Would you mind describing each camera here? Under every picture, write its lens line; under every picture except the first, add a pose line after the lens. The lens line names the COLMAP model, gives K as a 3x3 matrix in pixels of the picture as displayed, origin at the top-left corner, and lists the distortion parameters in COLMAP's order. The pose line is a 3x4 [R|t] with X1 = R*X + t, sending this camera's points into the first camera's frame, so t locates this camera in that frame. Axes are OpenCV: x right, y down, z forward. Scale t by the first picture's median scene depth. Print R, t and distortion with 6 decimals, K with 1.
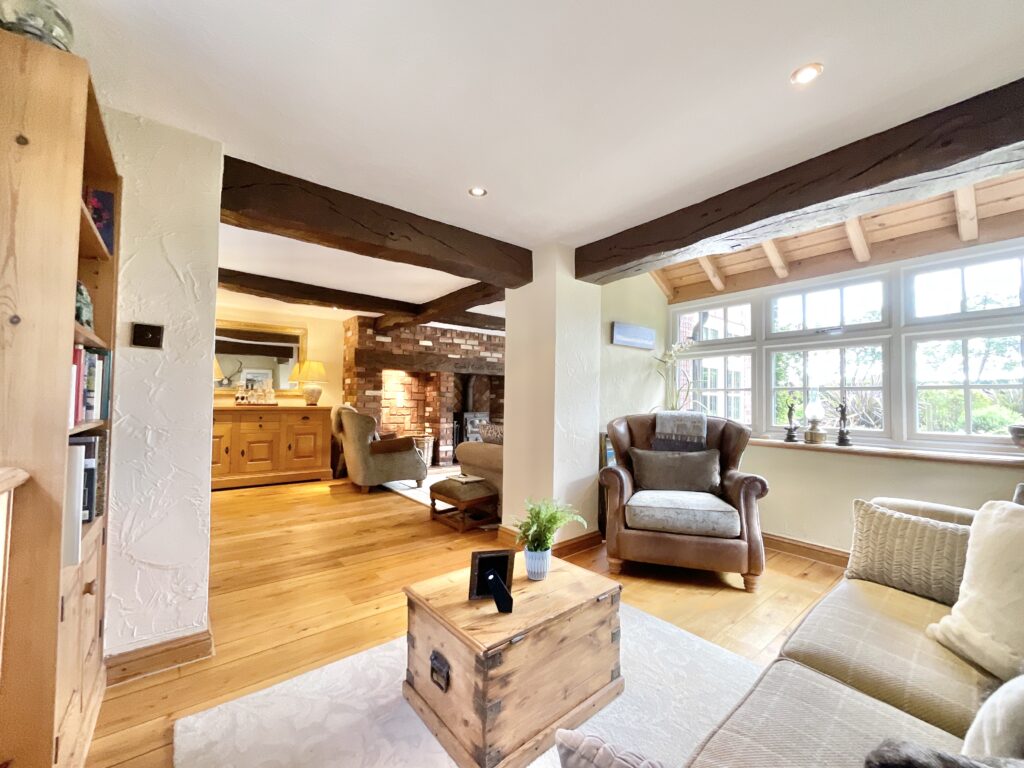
lens RADIAL K [[413.2, 0, 510.0], [0, 413.2, 387.9], [0, 0, 1]] dist [-0.000739, 0.000119]
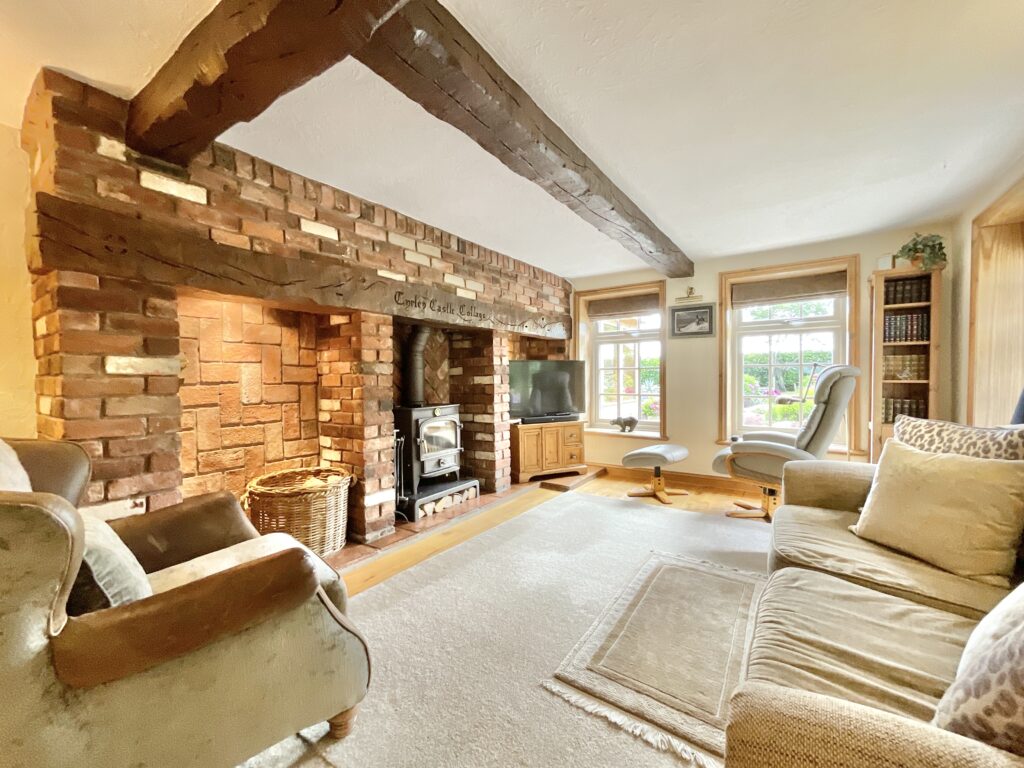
lens RADIAL K [[413.2, 0, 508.1], [0, 413.2, 384.2], [0, 0, 1]] dist [-0.000739, 0.000119]
pose [[0.961690, -0.027322, 0.272774, -0.146956], [0.013864, 0.998595, 0.051144, 0.013286], [-0.273788, -0.045403, 0.960718, 0.594360]]
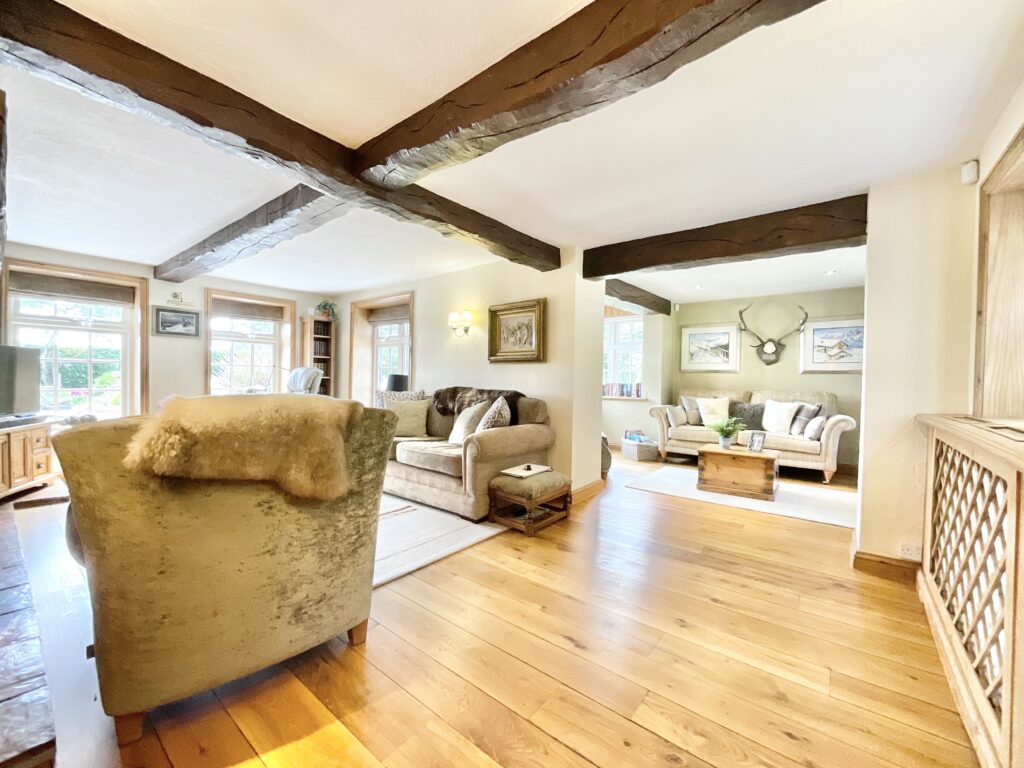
lens RADIAL K [[413.2, 0, 512.9], [0, 413.2, 385.2], [0, 0, 1]] dist [-0.000739, 0.000119]
pose [[-0.216640, -0.030712, 0.975768, -0.537021], [-0.046456, 0.998697, 0.021120, 0.019304], [-0.975146, -0.040755, -0.217785, 0.719510]]
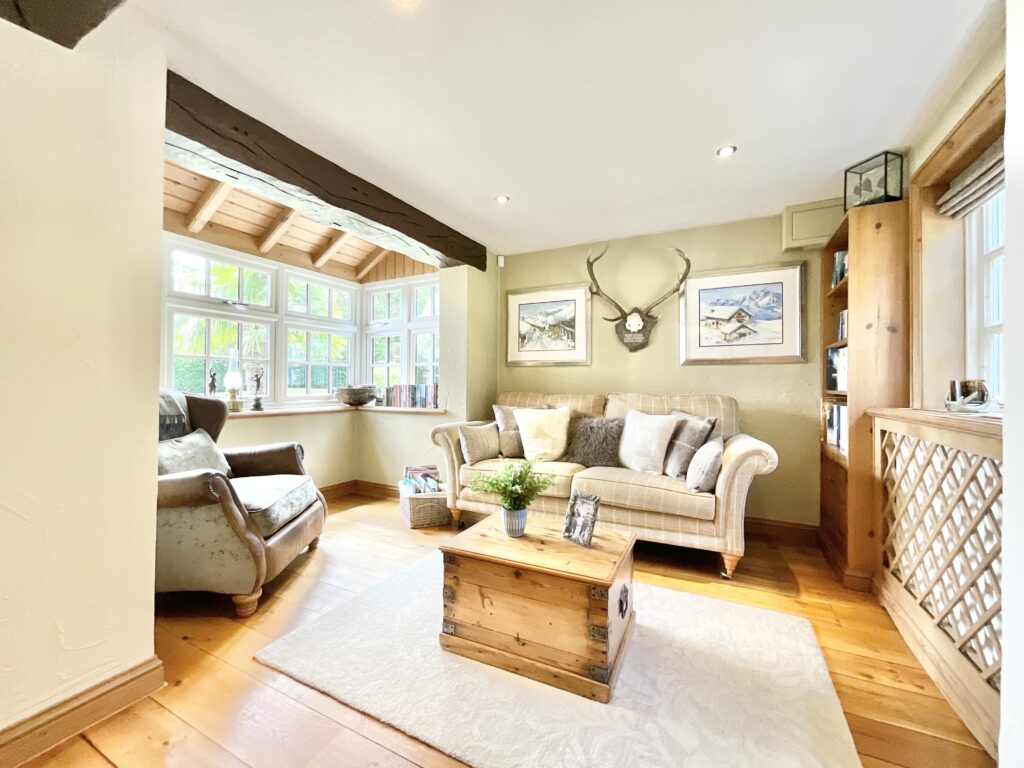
lens RADIAL K [[413.2, 0, 509.0], [0, 413.2, 385.1], [0, 0, 1]] dist [-0.000739, 0.000119]
pose [[-0.402563, -0.010509, 0.915332, -0.215993], [-0.037324, 0.999291, -0.004943, 0.021381], [-0.914631, -0.036154, -0.402670, 0.356296]]
